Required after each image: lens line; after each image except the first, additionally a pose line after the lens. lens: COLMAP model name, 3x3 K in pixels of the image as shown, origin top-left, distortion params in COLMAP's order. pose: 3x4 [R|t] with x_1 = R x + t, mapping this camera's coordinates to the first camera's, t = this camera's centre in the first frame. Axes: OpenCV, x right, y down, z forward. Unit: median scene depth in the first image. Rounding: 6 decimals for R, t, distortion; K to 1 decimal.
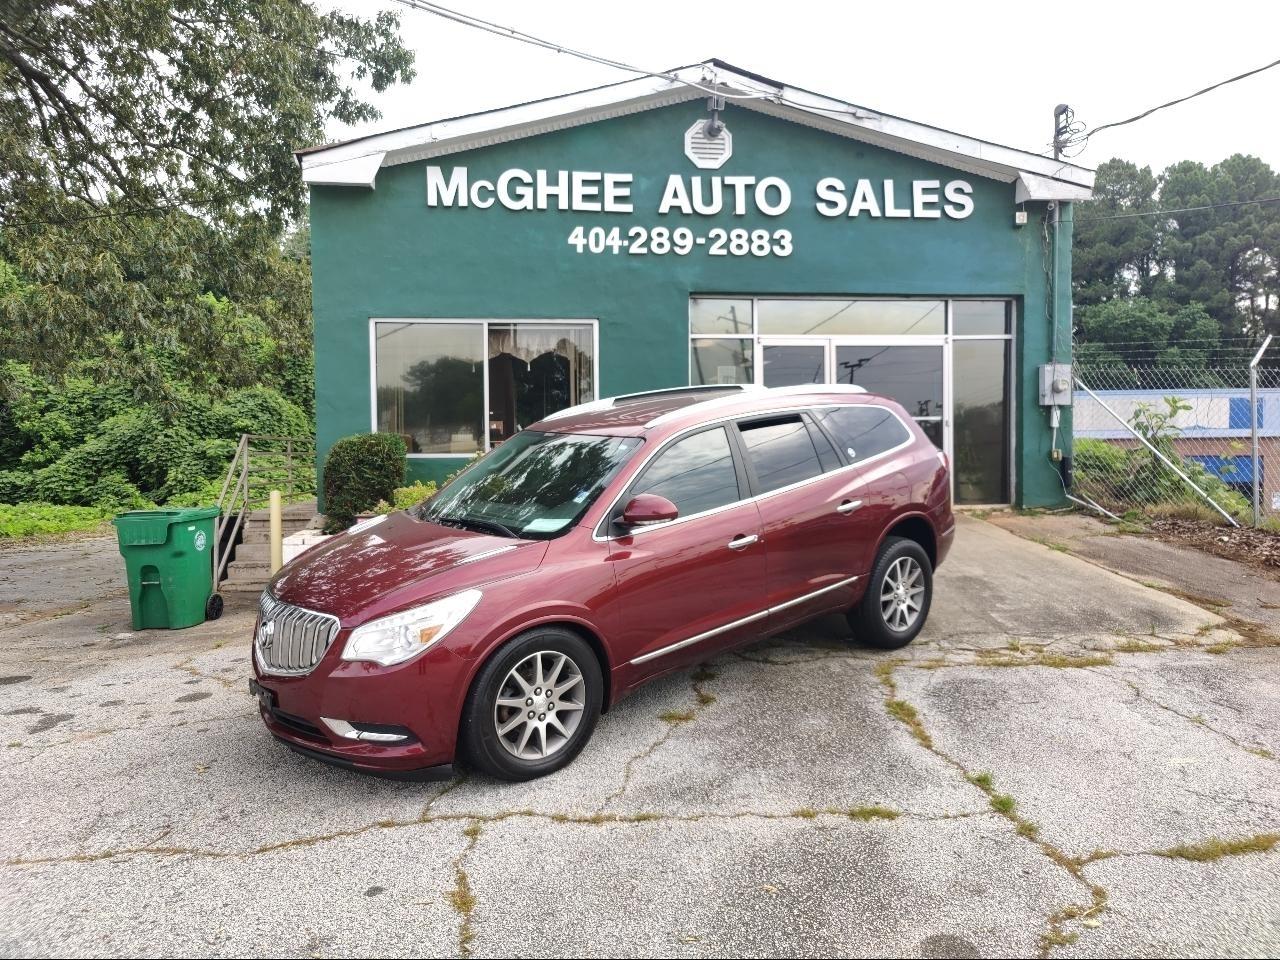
lens RADIAL K [[895.3, 0, 639.1], [0, 895.3, 471.5], [0, 0, 1]] dist [0.030397, -0.001736]
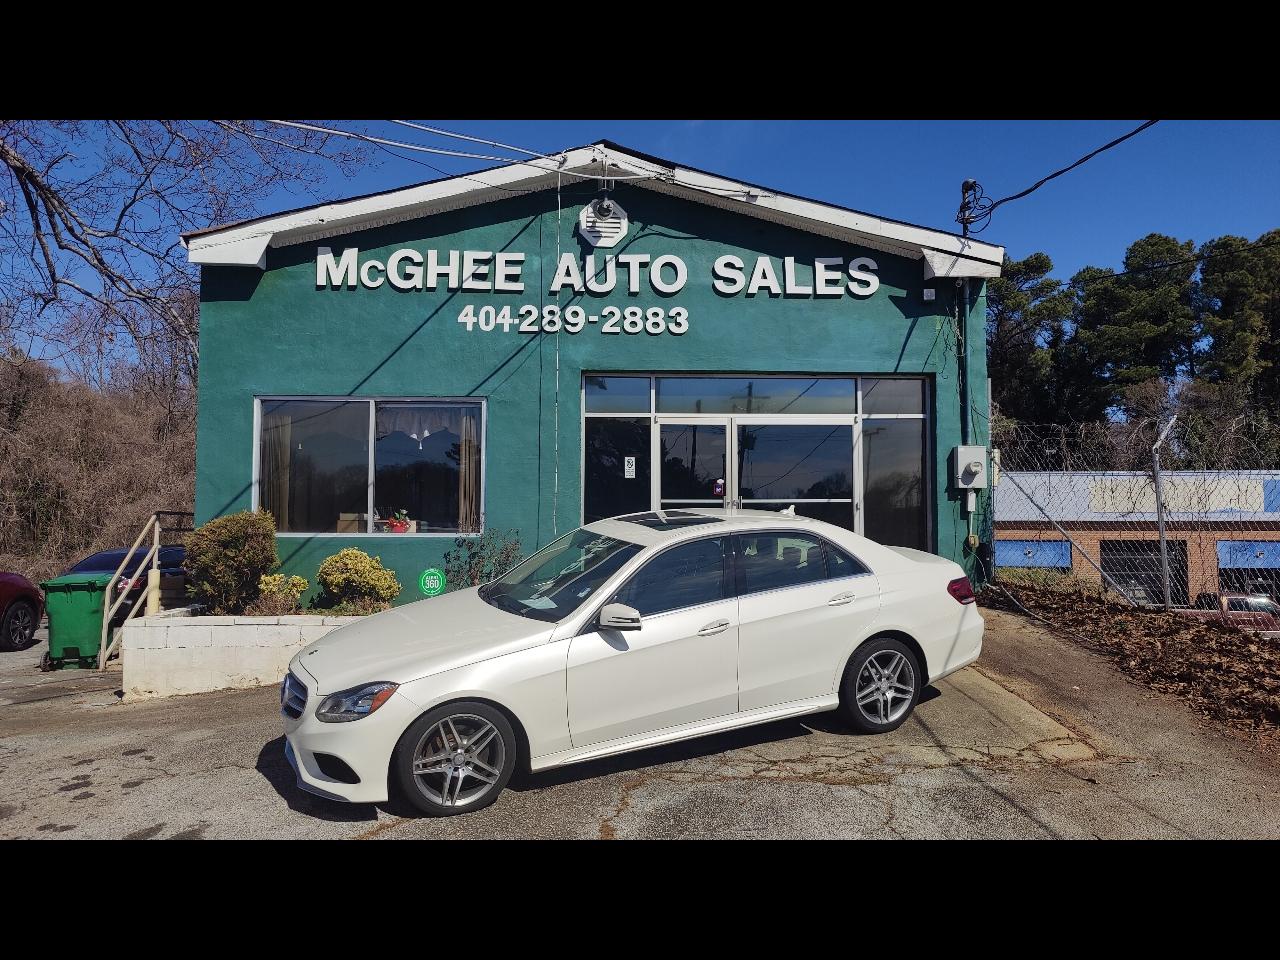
lens RADIAL K [[889.6, 0, 634.6], [0, 889.6, 473.8], [0, 0, 1]] dist [0.022330, -0.001154]
pose [[0.997791, 0.007091, -0.066049, 0.179232], [-0.012435, 0.996649, -0.080852, -0.009143], [0.065255, 0.081495, 0.994535, 0.046778]]
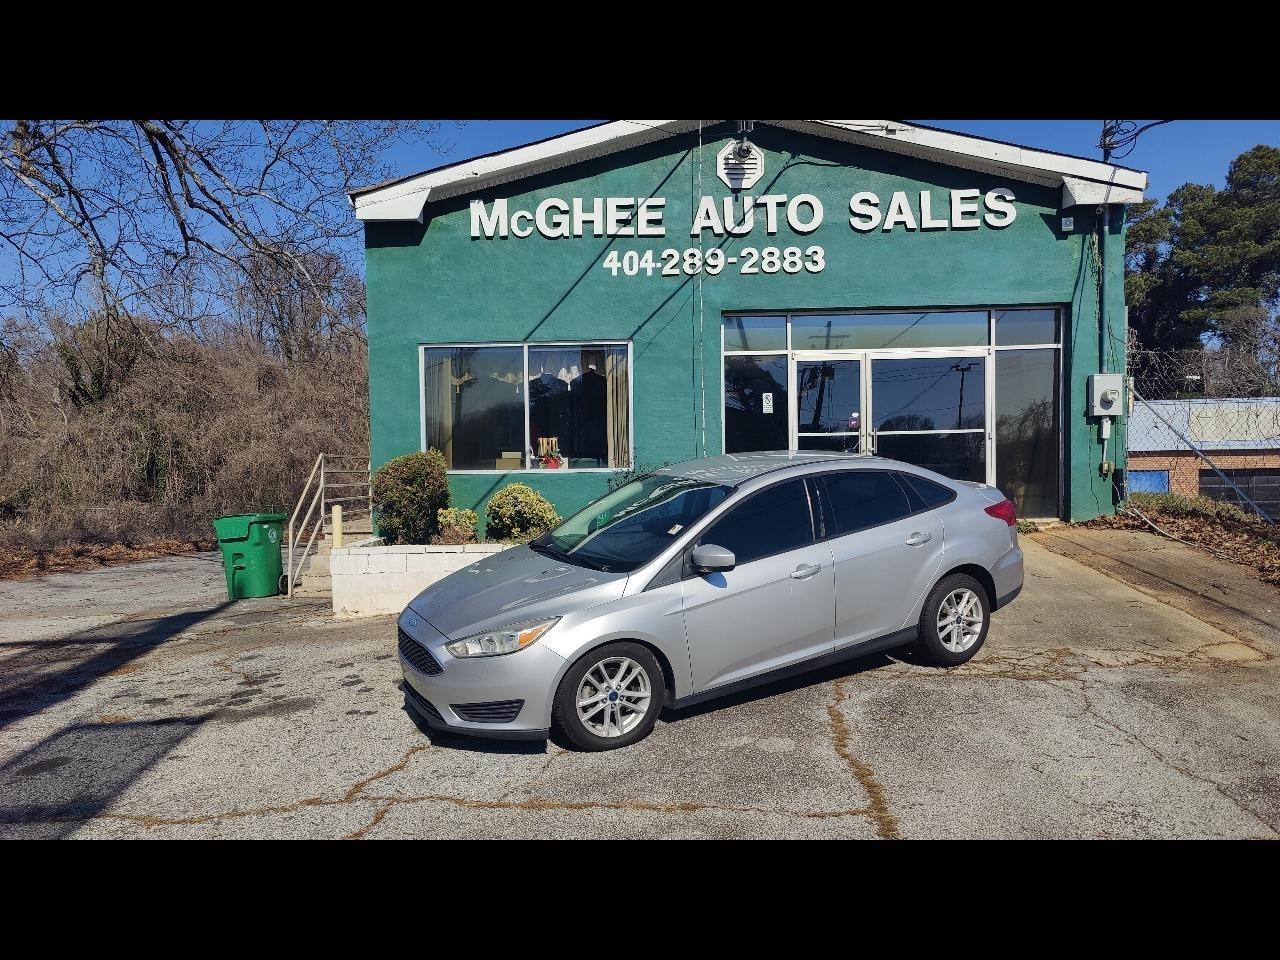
lens RADIAL K [[880.6, 0, 641.7], [0, 880.6, 493.5], [0, 0, 1]] dist [0.048151, -0.036930]
pose [[0.991411, -0.002466, -0.130760, 0.097023], [0.003514, 0.999964, 0.007784, 0.000642], [0.130736, -0.008176, 0.991383, -0.013197]]
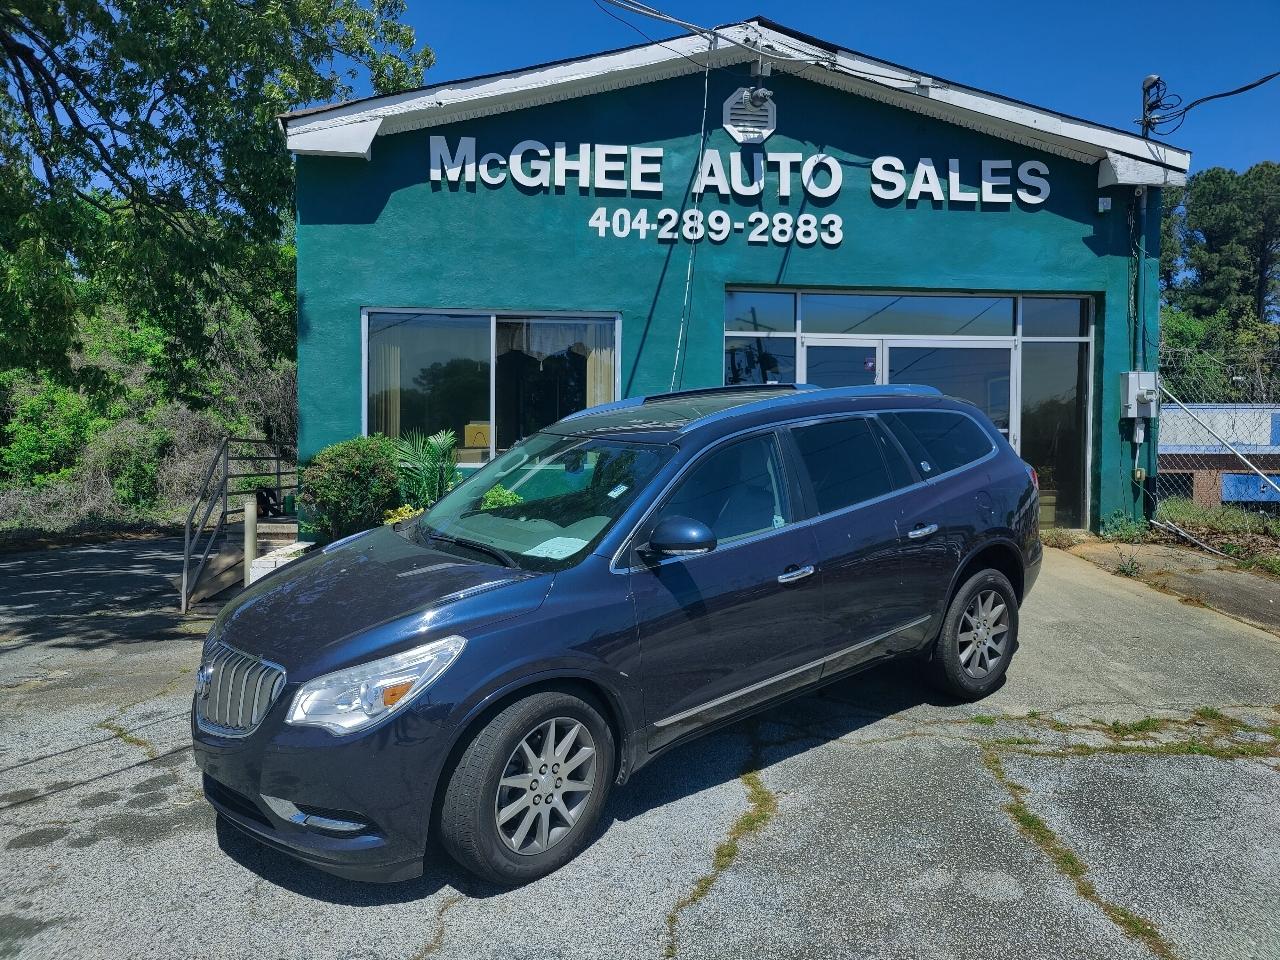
lens RADIAL K [[885.7, 0, 635.9], [0, 885.7, 477.1], [0, 0, 1]] dist [0.050512, -0.052258]
pose [[0.999771, 0.016106, -0.014057, -0.016366], [-0.016106, 0.999870, 0.000075, -0.008556], [0.014056, 0.000151, 0.999901, 0.125486]]
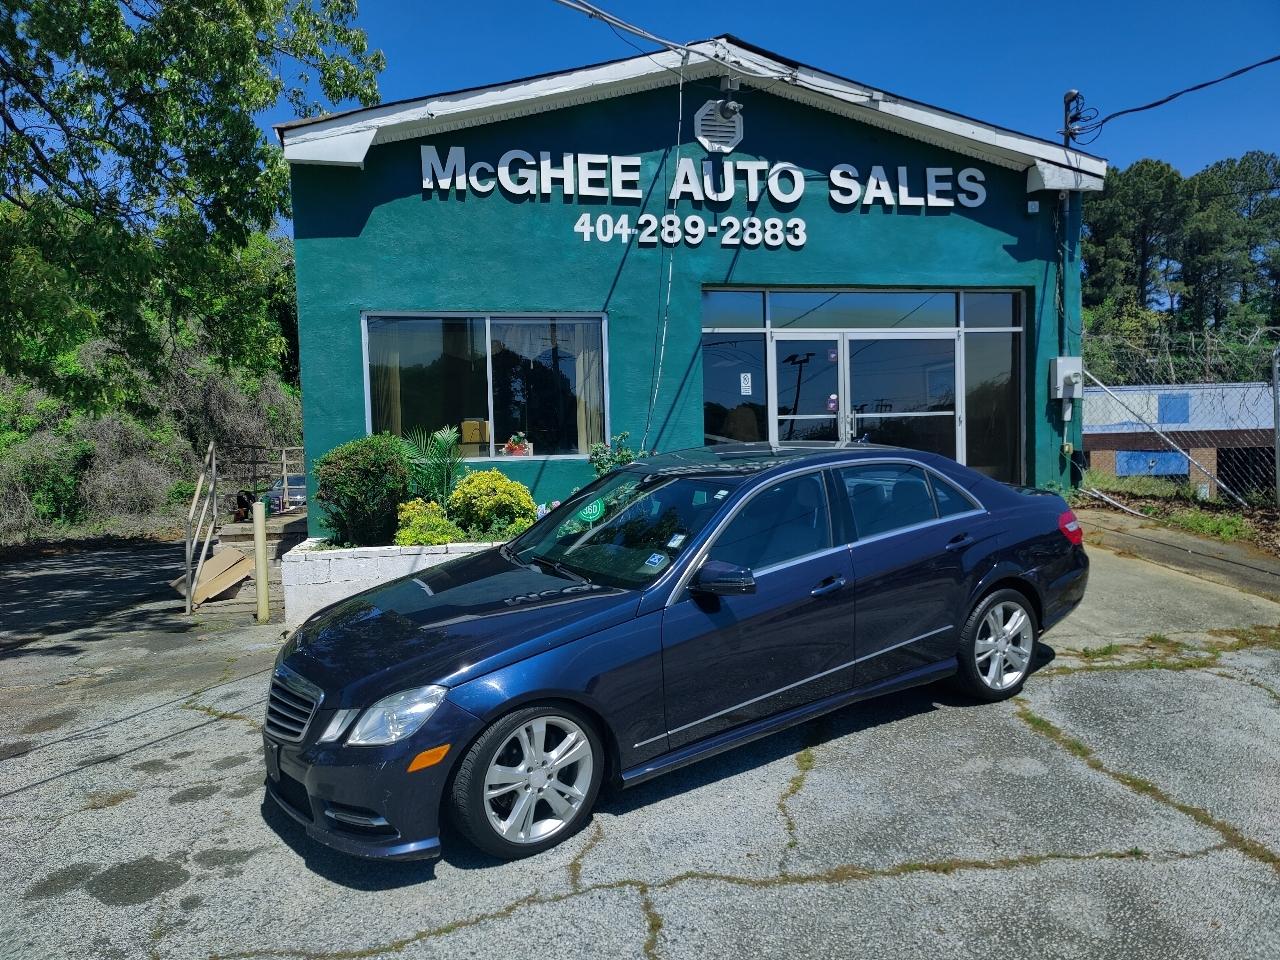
lens RADIAL K [[880.6, 0, 641.7], [0, 880.6, 493.5], [0, 0, 1]] dist [0.048151, -0.036930]
pose [[0.996266, -0.020871, 0.083775, -0.090728], [0.019143, 0.999588, 0.021367, 0.000808], [-0.084186, -0.019683, 0.996256, 0.068029]]
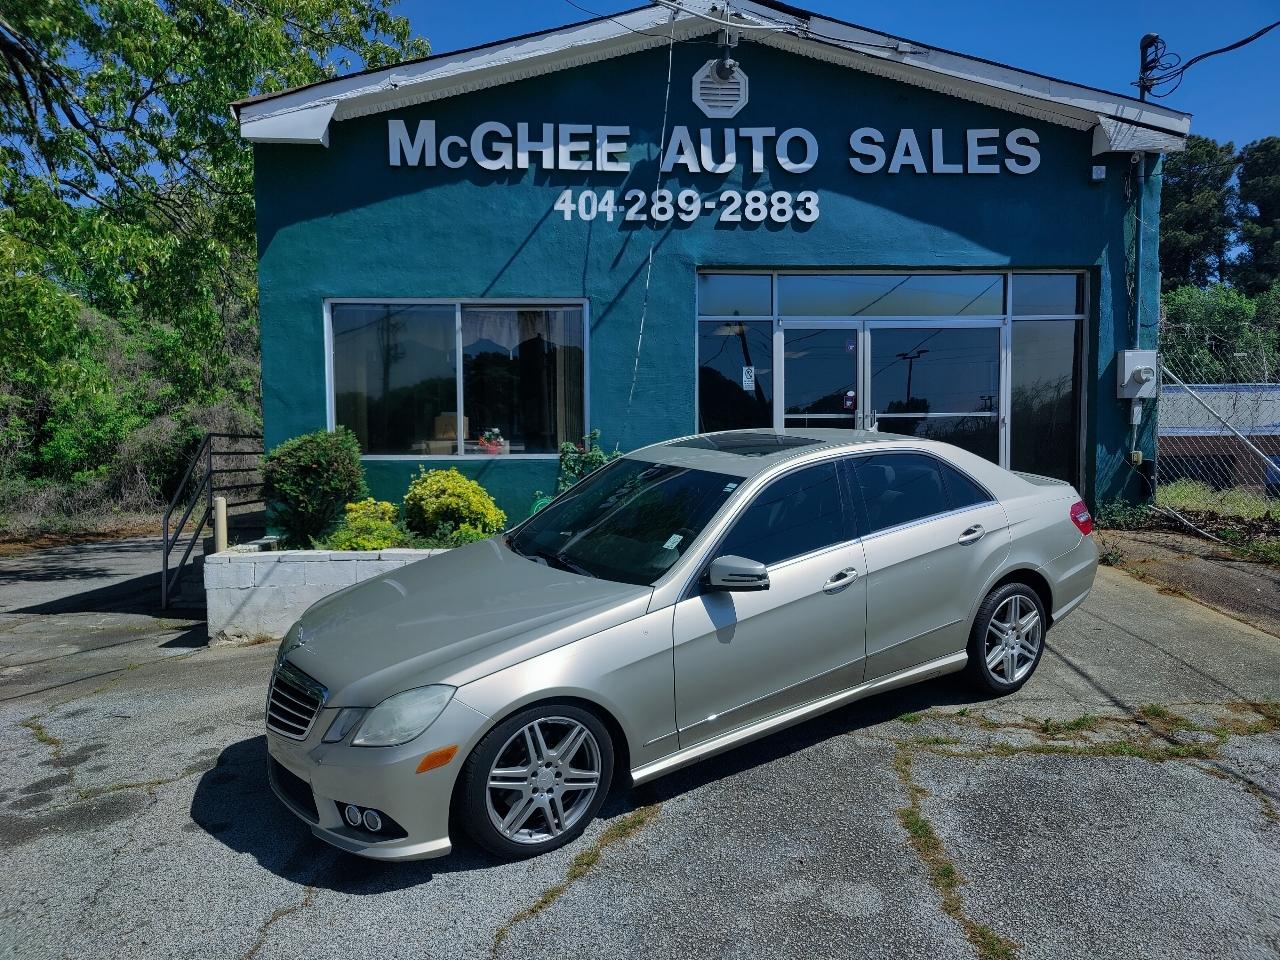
lens RADIAL K [[885.6, 0, 641.5], [0, 885.6, 491.8], [0, 0, 1]] dist [0.051481, -0.051013]
pose [[0.998388, 0.004948, -0.056540, 0.052723], [-0.003410, 0.999623, 0.027255, -0.008578], [0.056654, -0.027019, 0.998028, 0.148066]]
